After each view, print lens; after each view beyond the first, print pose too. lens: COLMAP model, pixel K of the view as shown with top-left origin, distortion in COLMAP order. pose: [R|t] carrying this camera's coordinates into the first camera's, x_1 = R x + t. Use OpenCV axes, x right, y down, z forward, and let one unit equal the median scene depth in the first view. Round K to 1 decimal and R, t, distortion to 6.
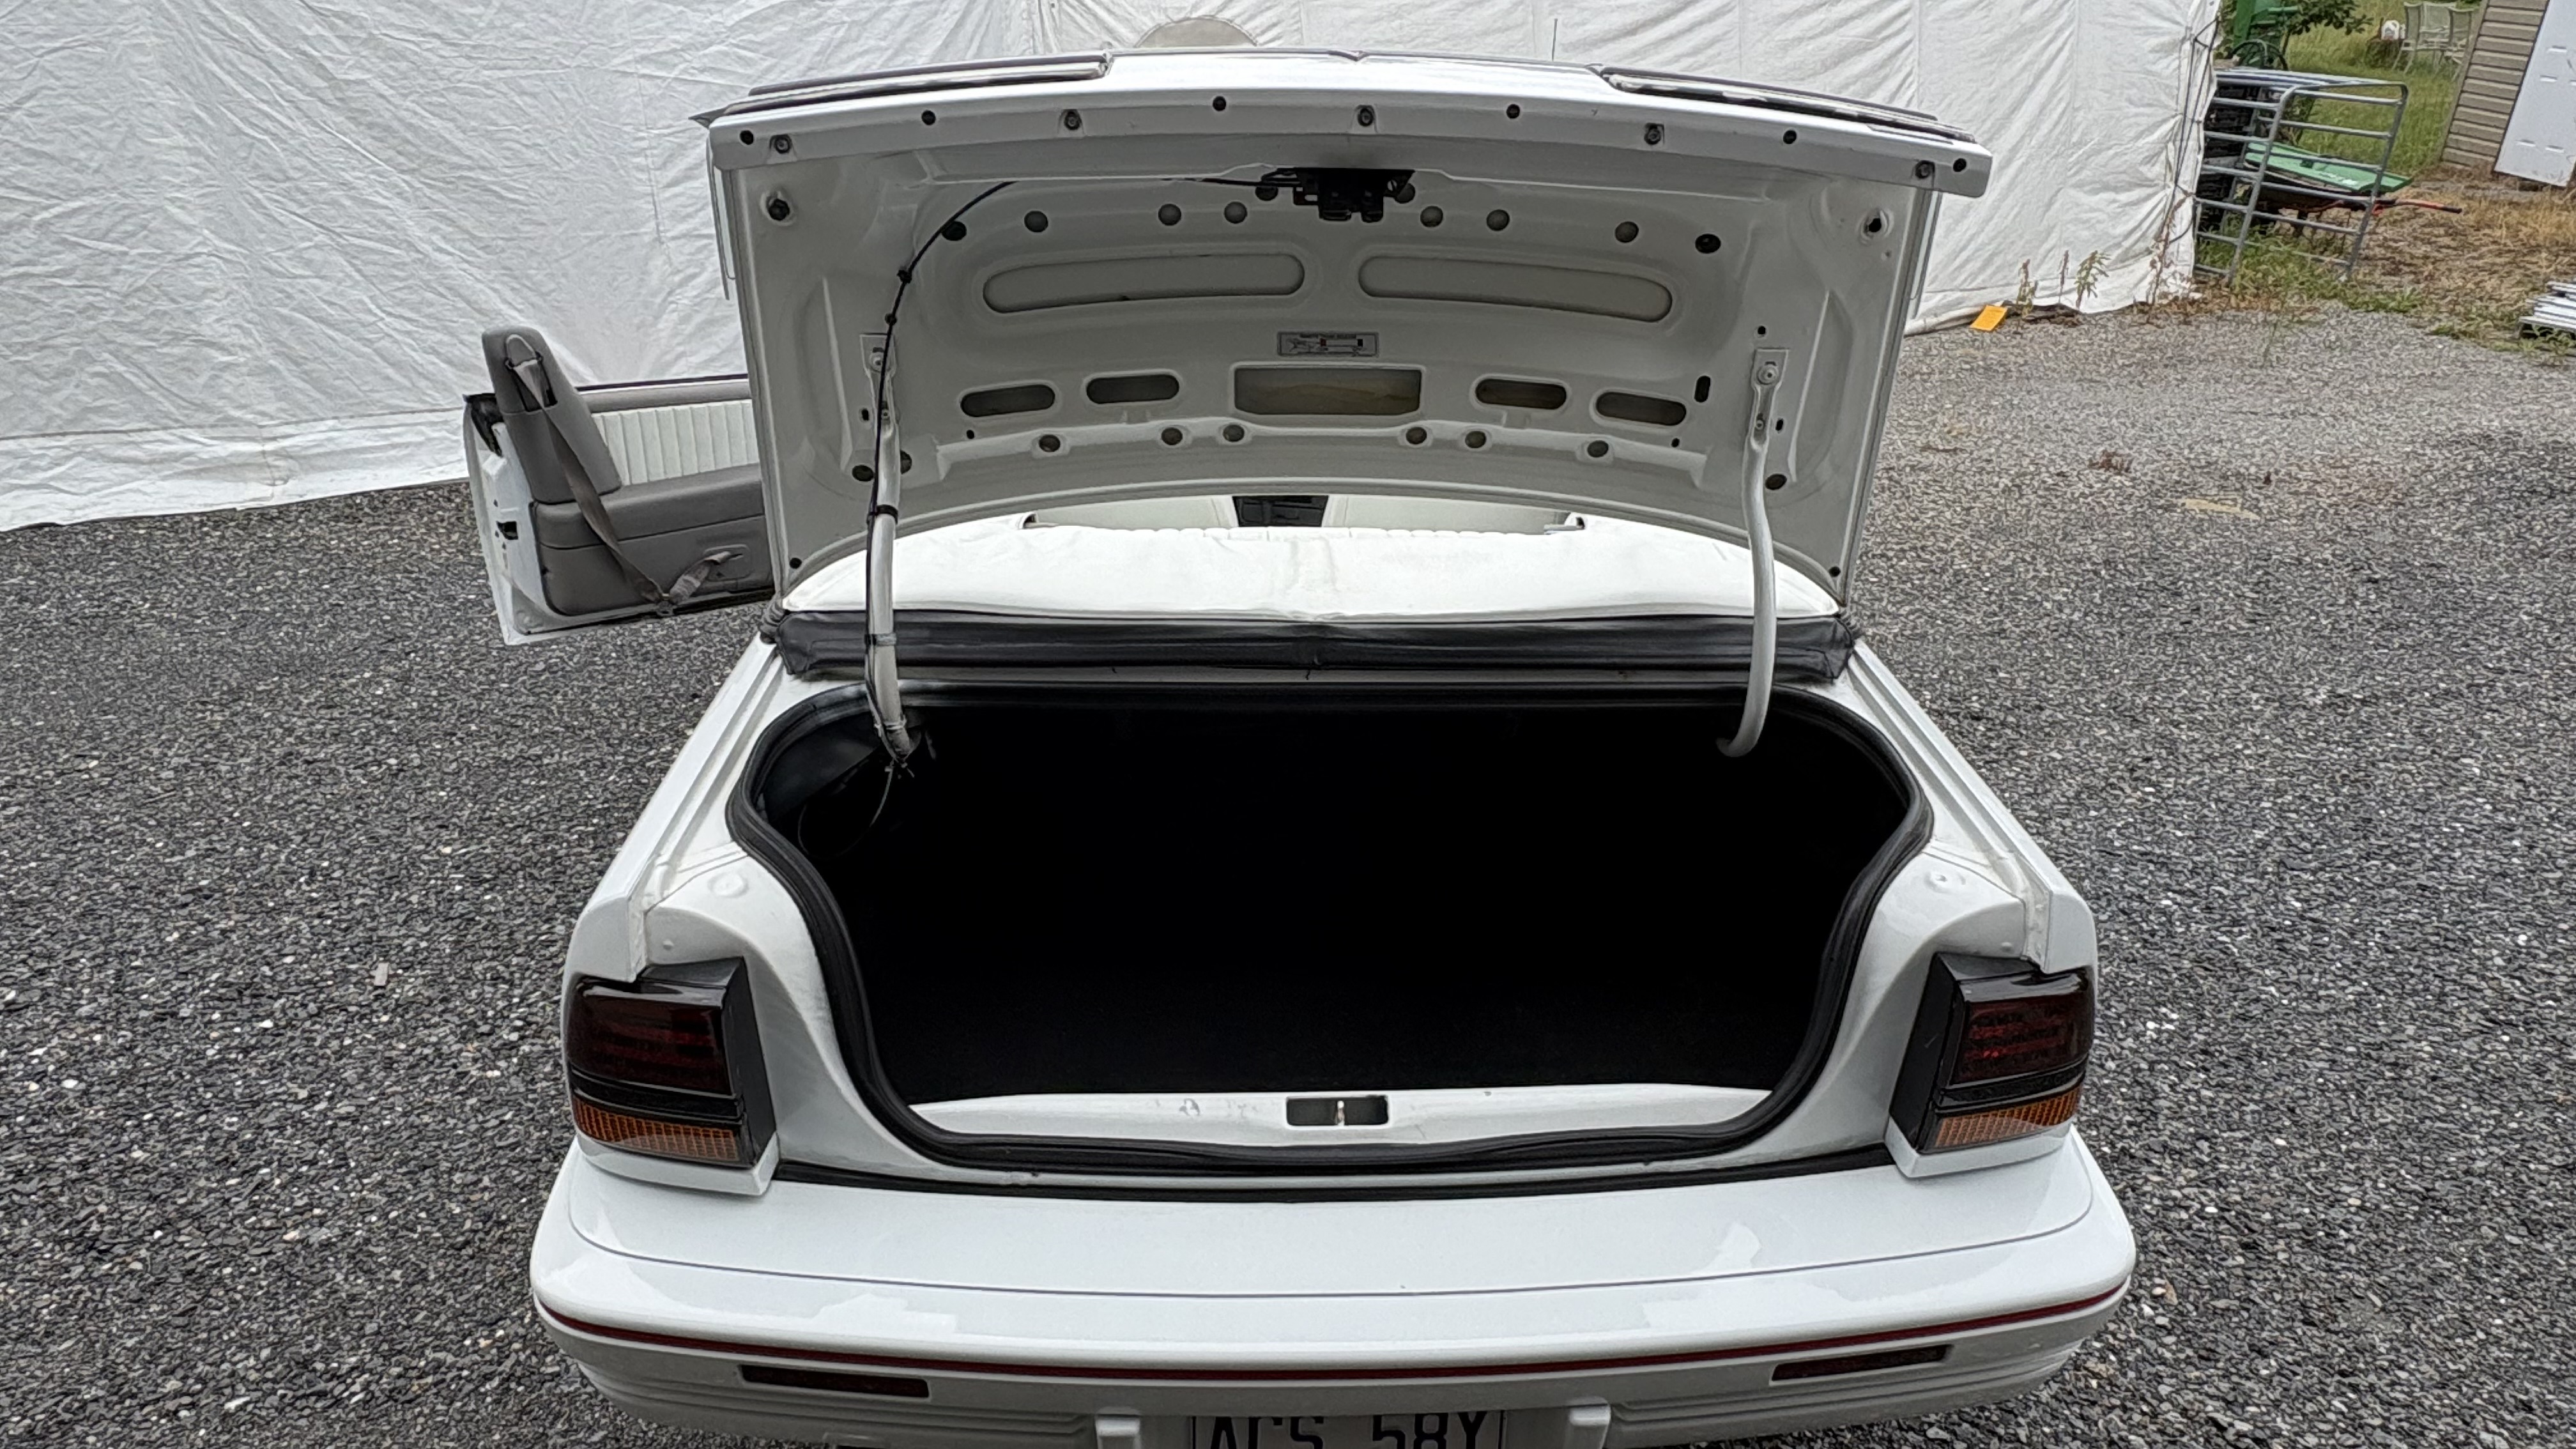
lens RADIAL K [[1536.1, 0, 1303.3], [0, 1536.1, 712.0], [0, 0, 1]] dist [0.008120, -0.007014]
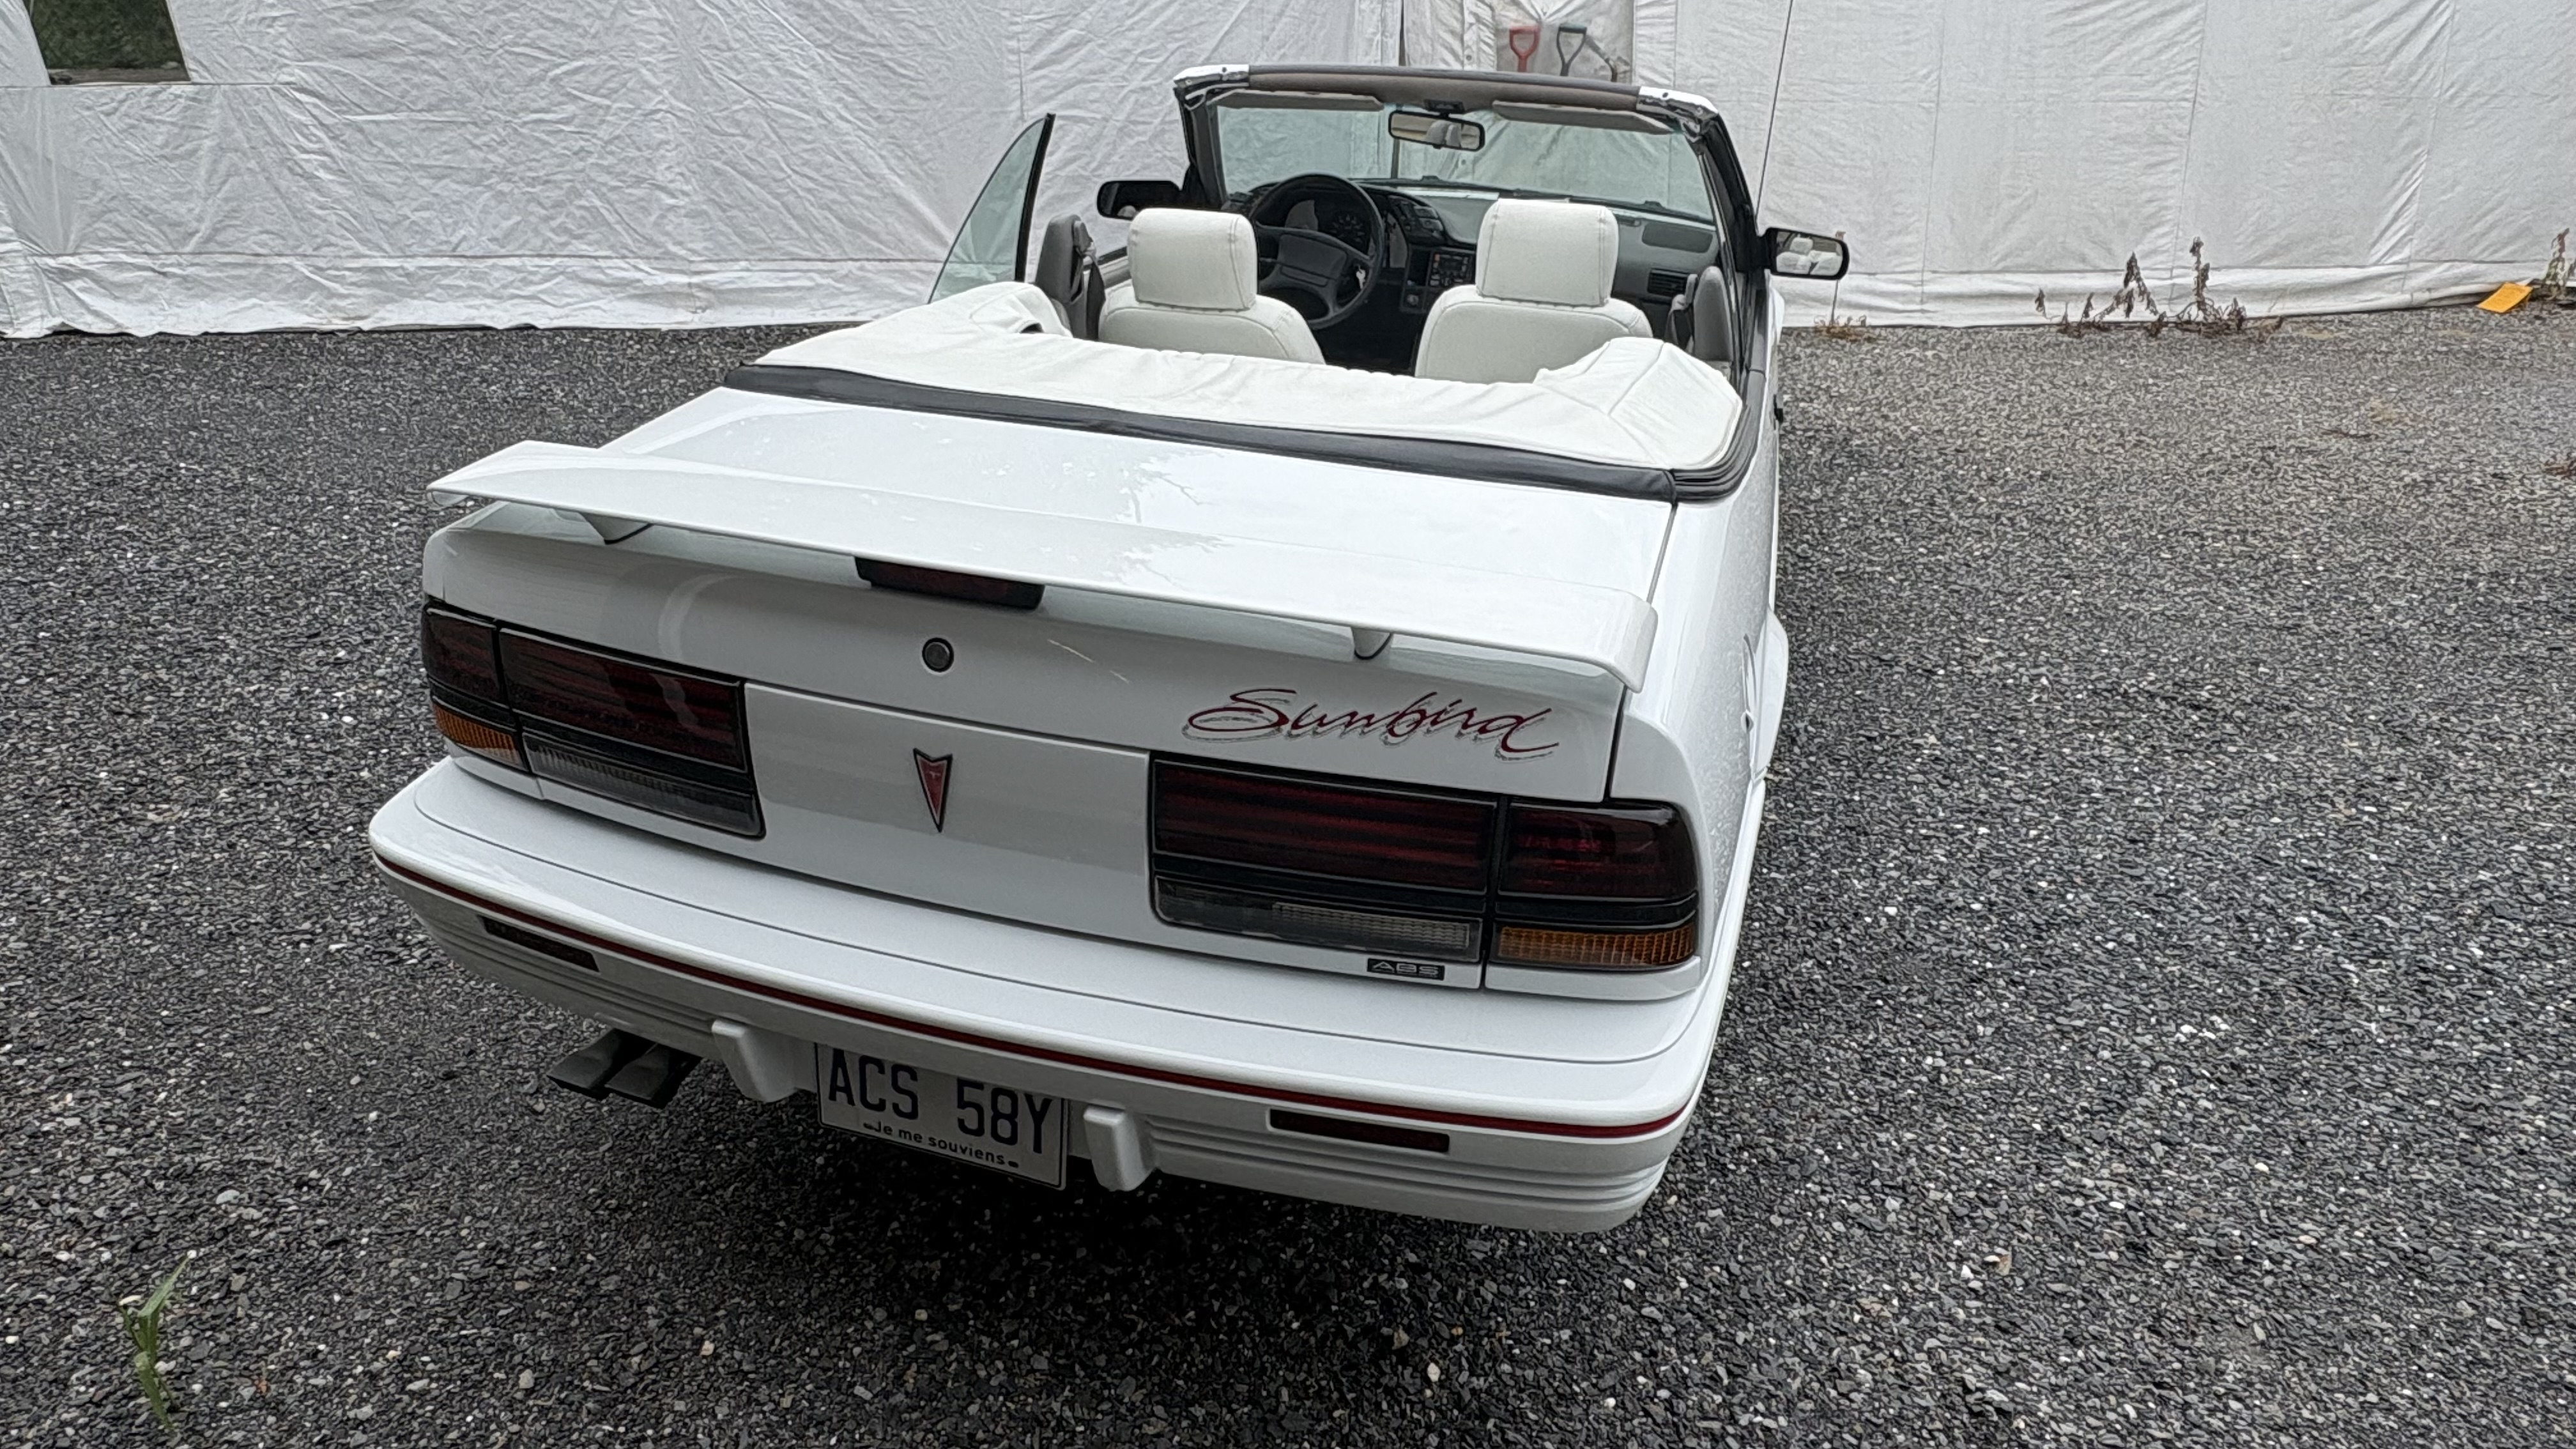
lens RADIAL K [[1536.1, 0, 1309.6], [0, 1536.1, 729.2], [0, 0, 1]] dist [0.008120, -0.007014]
pose [[0.946005, 0.154947, -0.284722, 0.170965], [-0.142656, 0.987730, 0.063544, 0.027327], [0.291075, -0.019495, 0.956502, 0.000115]]
